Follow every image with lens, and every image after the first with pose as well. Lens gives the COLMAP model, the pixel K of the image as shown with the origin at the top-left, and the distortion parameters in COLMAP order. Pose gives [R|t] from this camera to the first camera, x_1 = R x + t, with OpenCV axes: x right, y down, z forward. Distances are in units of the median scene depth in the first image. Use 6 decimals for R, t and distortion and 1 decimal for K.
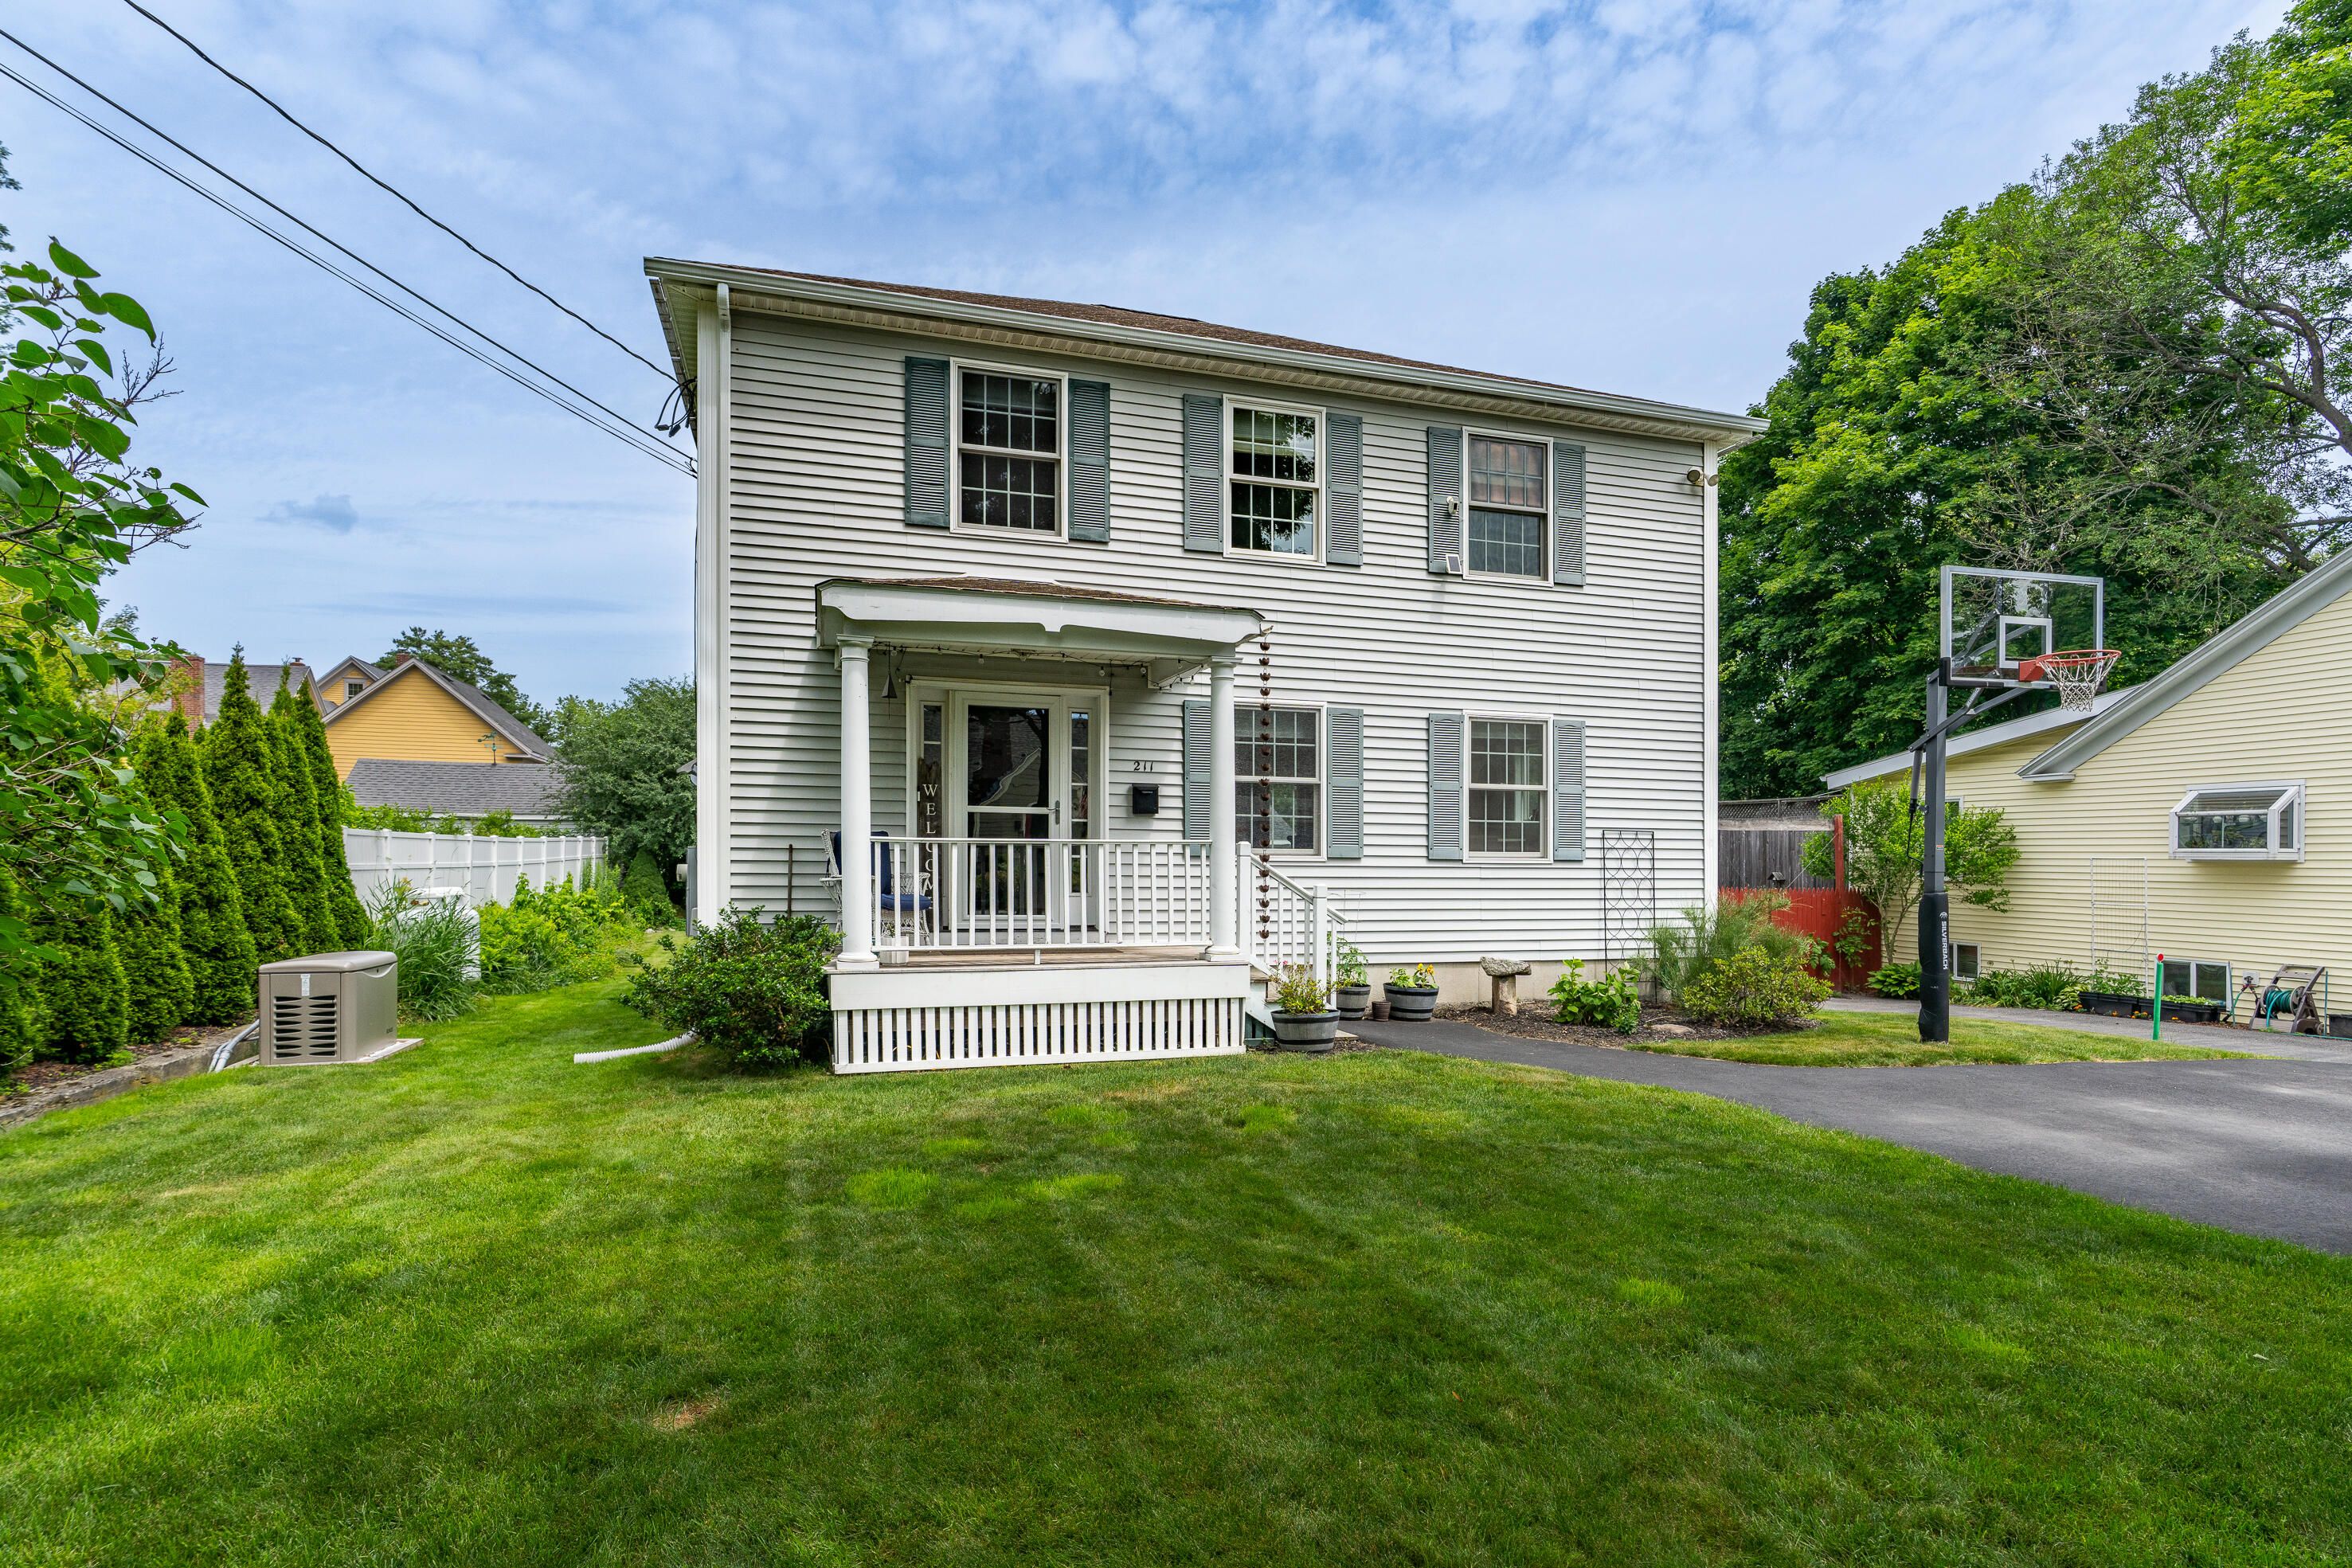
lens RADIAL K [[1150.5, 0, 1170.9], [0, 1150.5, 886.3], [0, 0, 1]] dist [-0.008971, 0.000963]
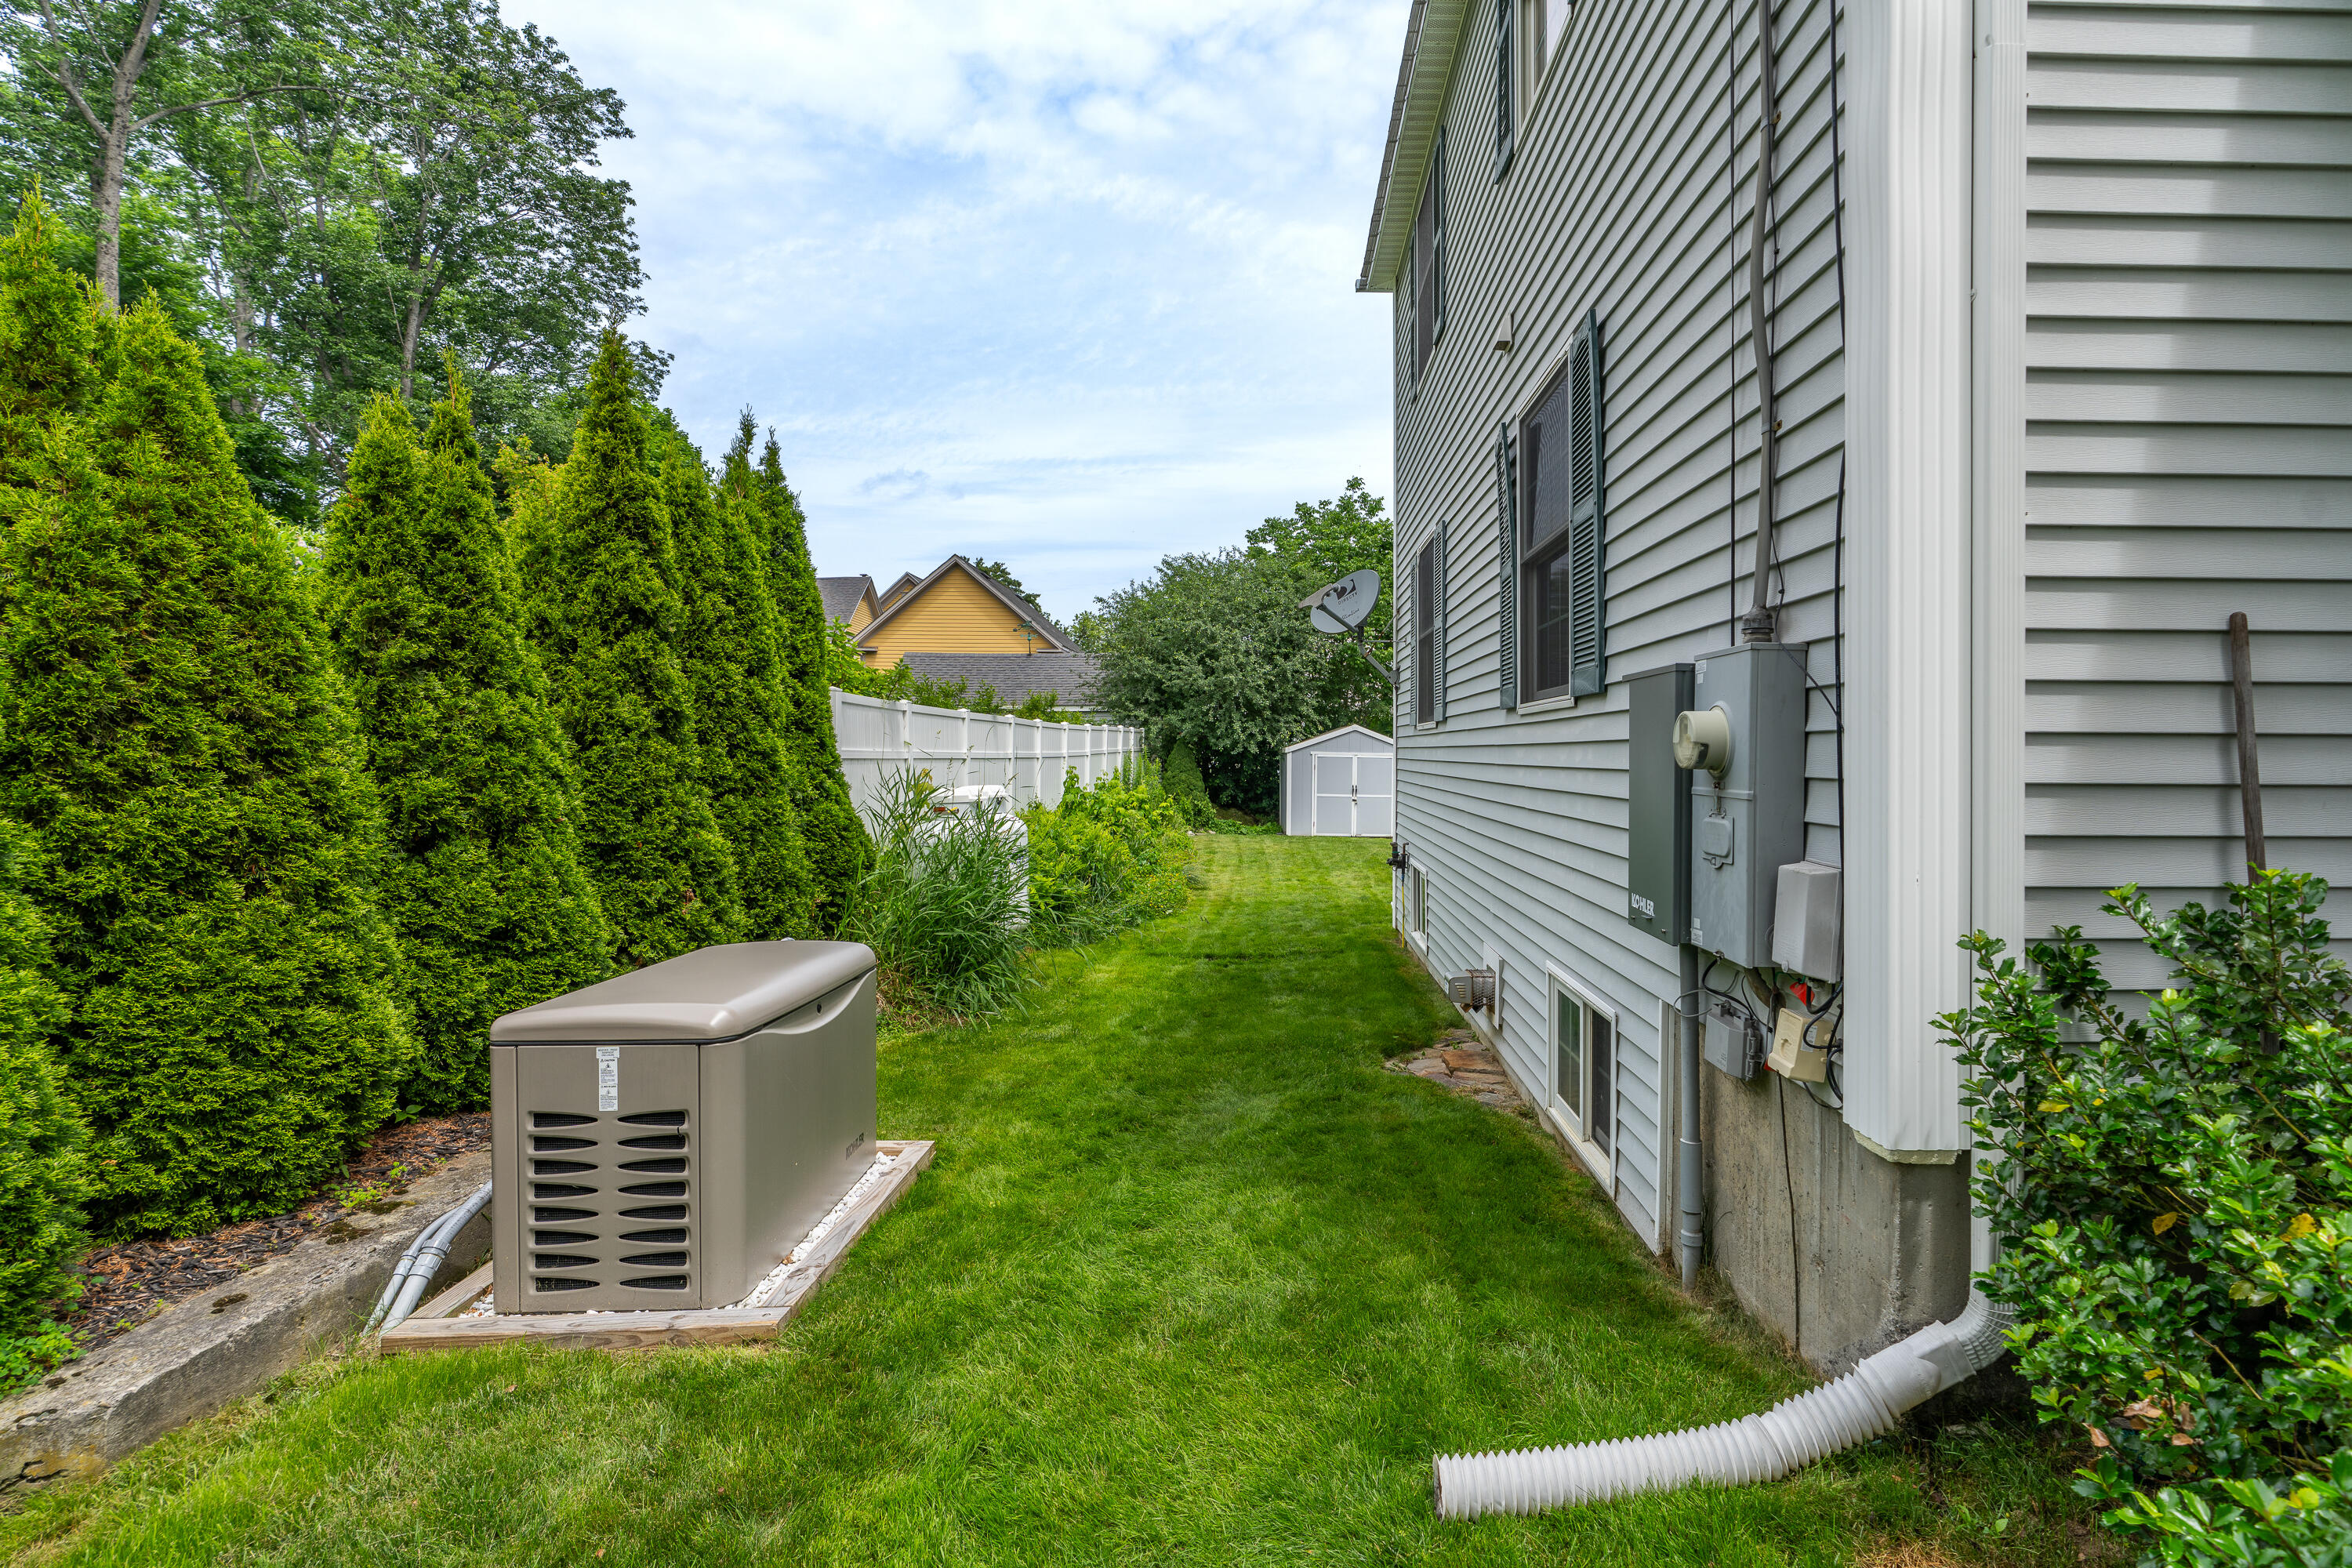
lens RADIAL K [[1063.2, 0, 1316.4], [0, 1063.2, 795.4], [0, 0, 1]] dist [-0.005734, 0.001337]
pose [[0.965874, 0.001476, -0.259007, -0.393939], [0.001836, 0.999920, 0.012543, -0.000815], [0.259004, -0.012590, 0.965794, 0.626188]]
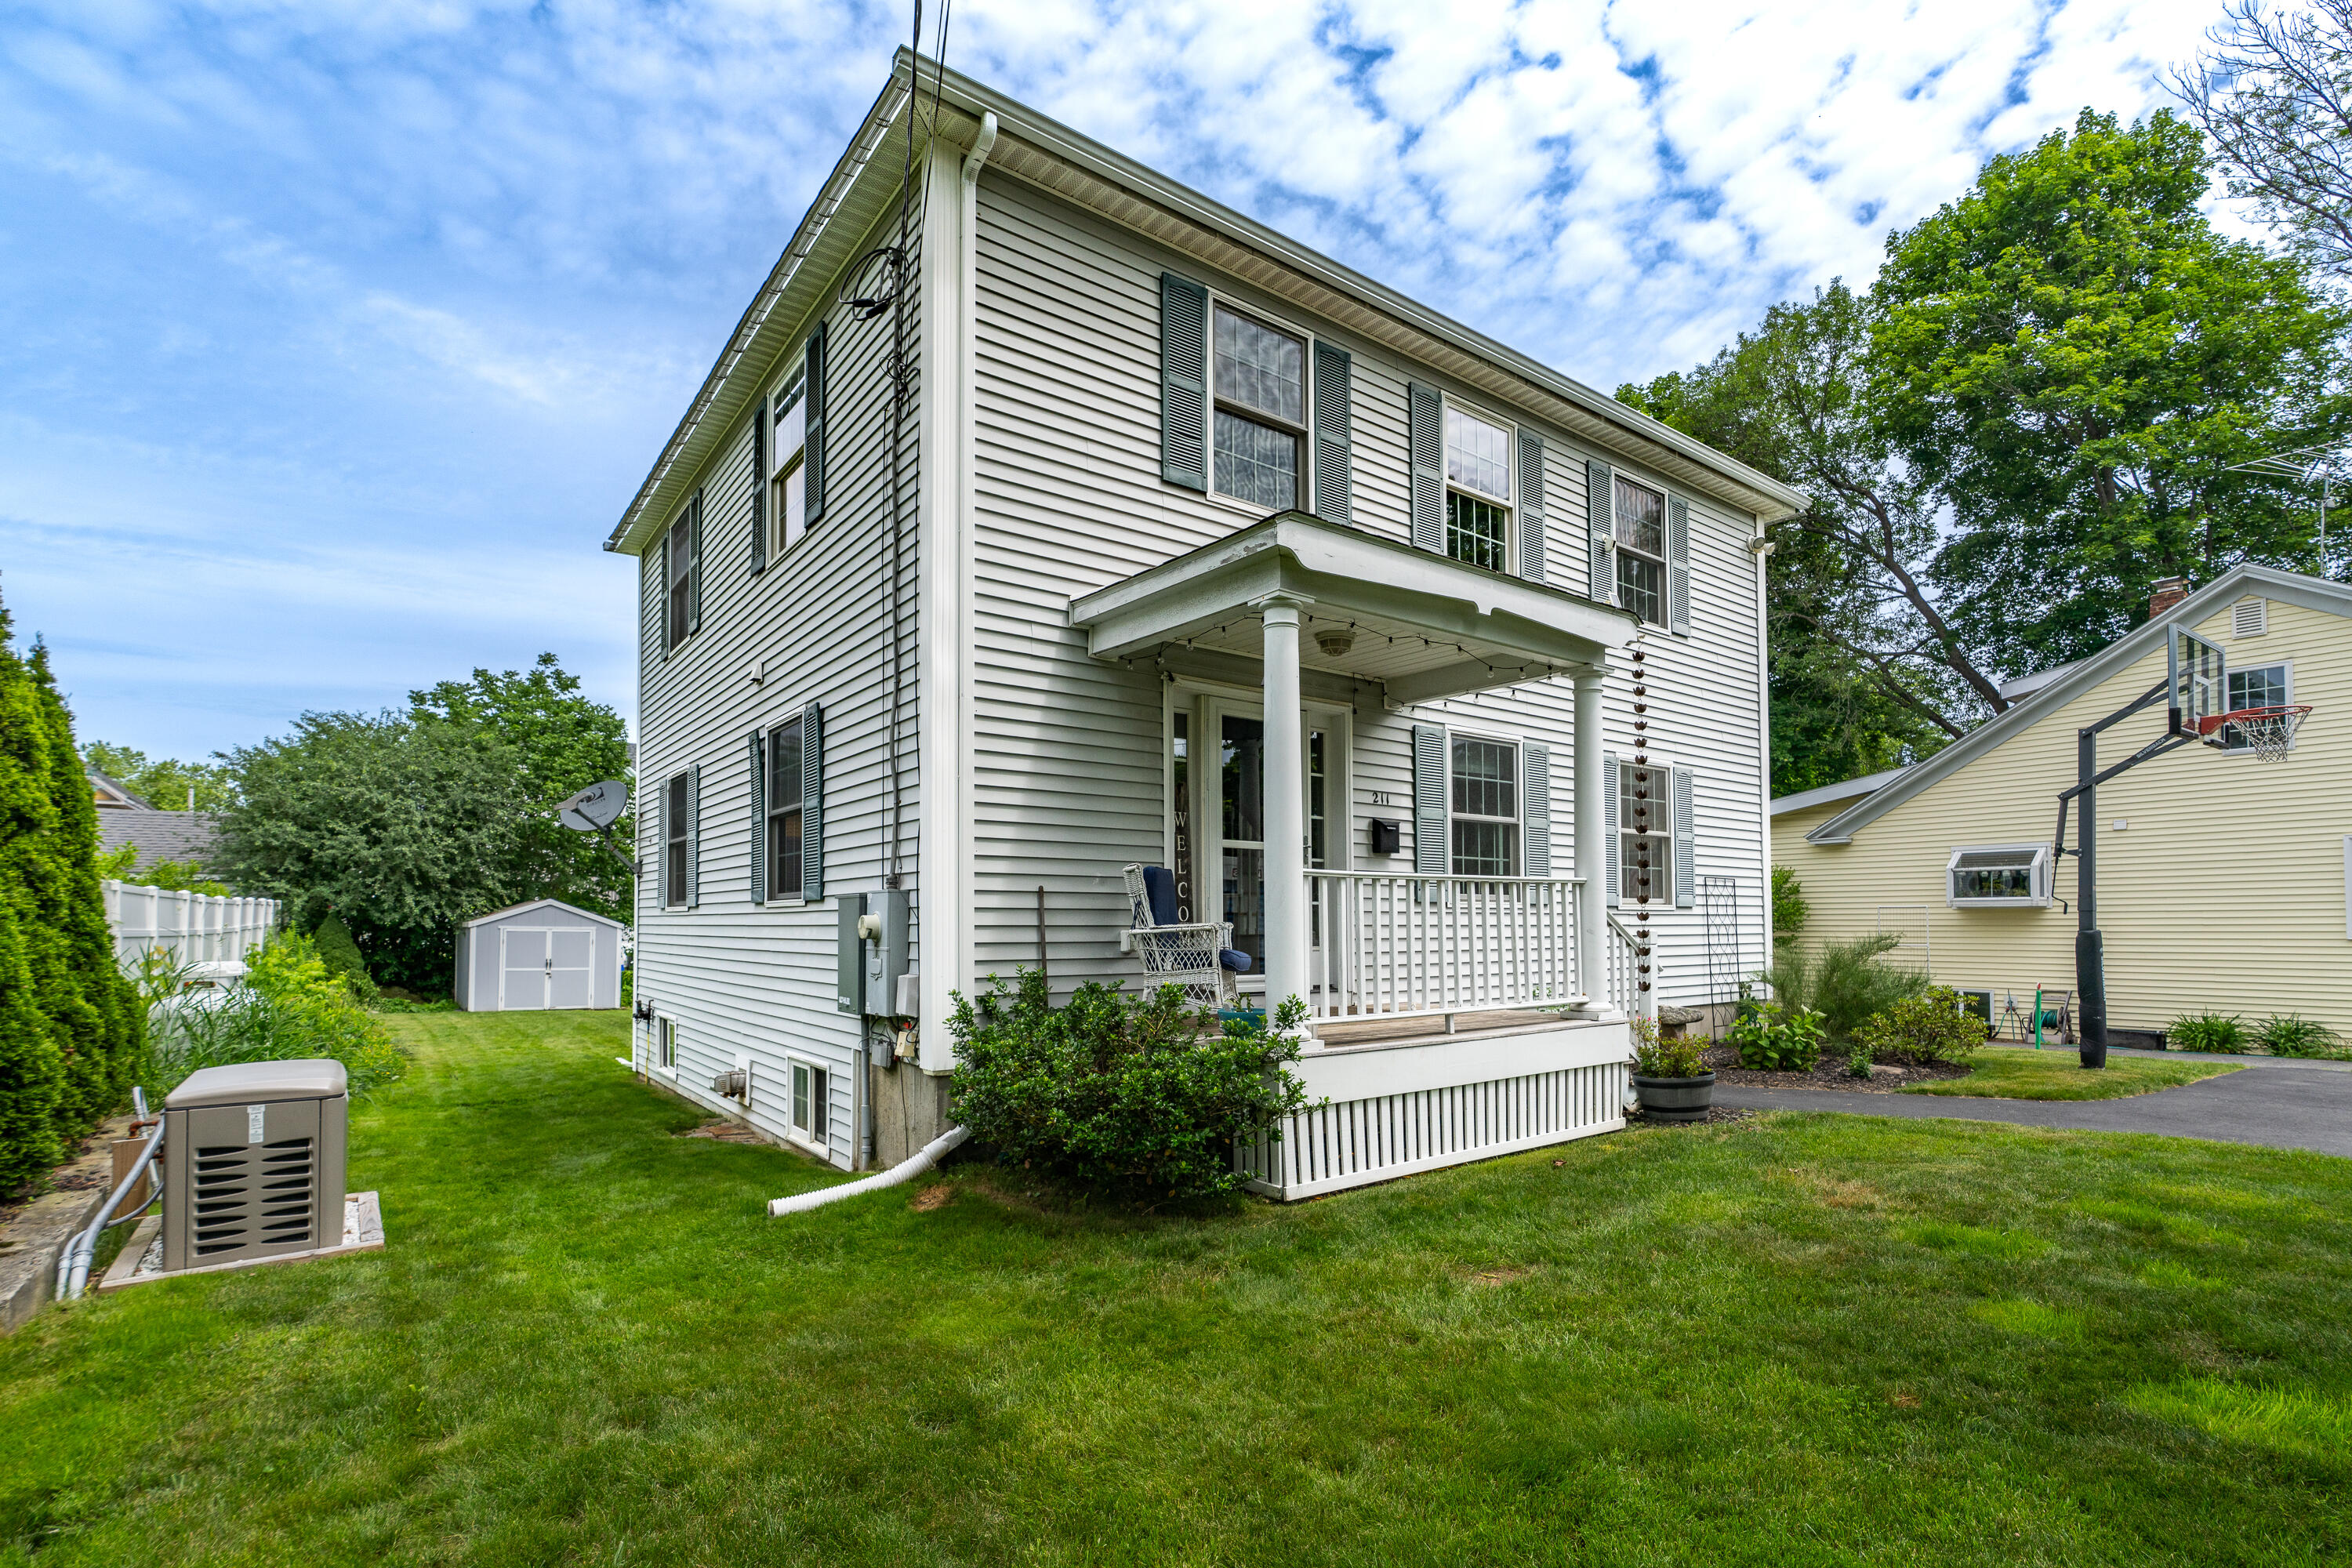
lens RADIAL K [[1063.2, 0, 1137.1], [0, 1063.2, 887.9], [0, 0, 1]] dist [-0.005734, 0.001337]
pose [[0.949786, -0.000354, 0.312899, -0.414444], [0.018881, 0.998242, -0.056183, 0.003939], [-0.312329, 0.059269, 0.948123, 0.285180]]
